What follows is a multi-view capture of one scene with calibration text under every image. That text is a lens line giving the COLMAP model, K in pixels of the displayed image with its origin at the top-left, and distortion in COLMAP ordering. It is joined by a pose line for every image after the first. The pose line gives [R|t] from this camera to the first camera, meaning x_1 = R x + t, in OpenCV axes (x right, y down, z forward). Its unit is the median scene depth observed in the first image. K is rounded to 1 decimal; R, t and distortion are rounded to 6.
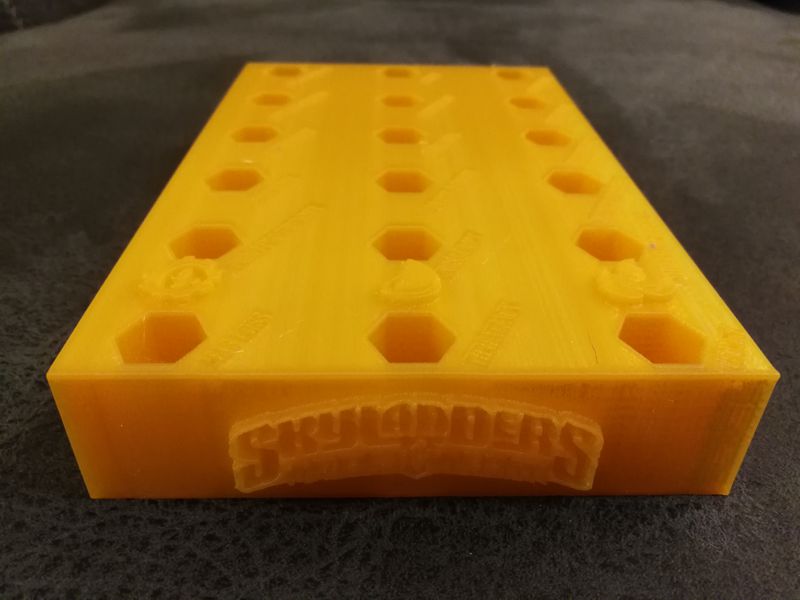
lens RADIAL K [[643.5, 0, 400.0], [0, 643.5, 300.0], [0, 0, 1]] dist [-0.007993, 0.000777]
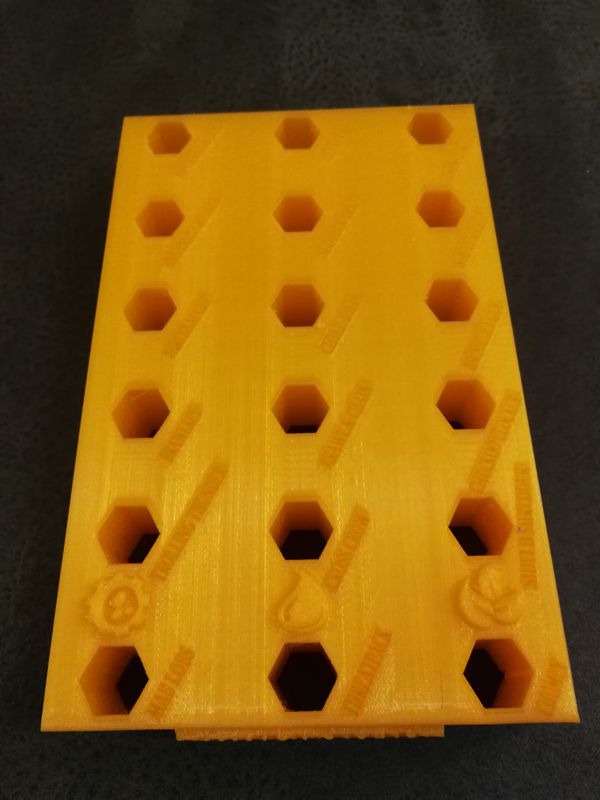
lens RADIAL K [[643.5, 0, 300.0], [0, 643.5, 400.0], [0, 0, 1]] dist [-0.007993, 0.000777]
pose [[0.998708, -0.013941, -0.048859, 0.085571], [0.036652, 0.863650, 0.502758, -1.126989], [0.035188, -0.503900, 0.863045, 0.166397]]
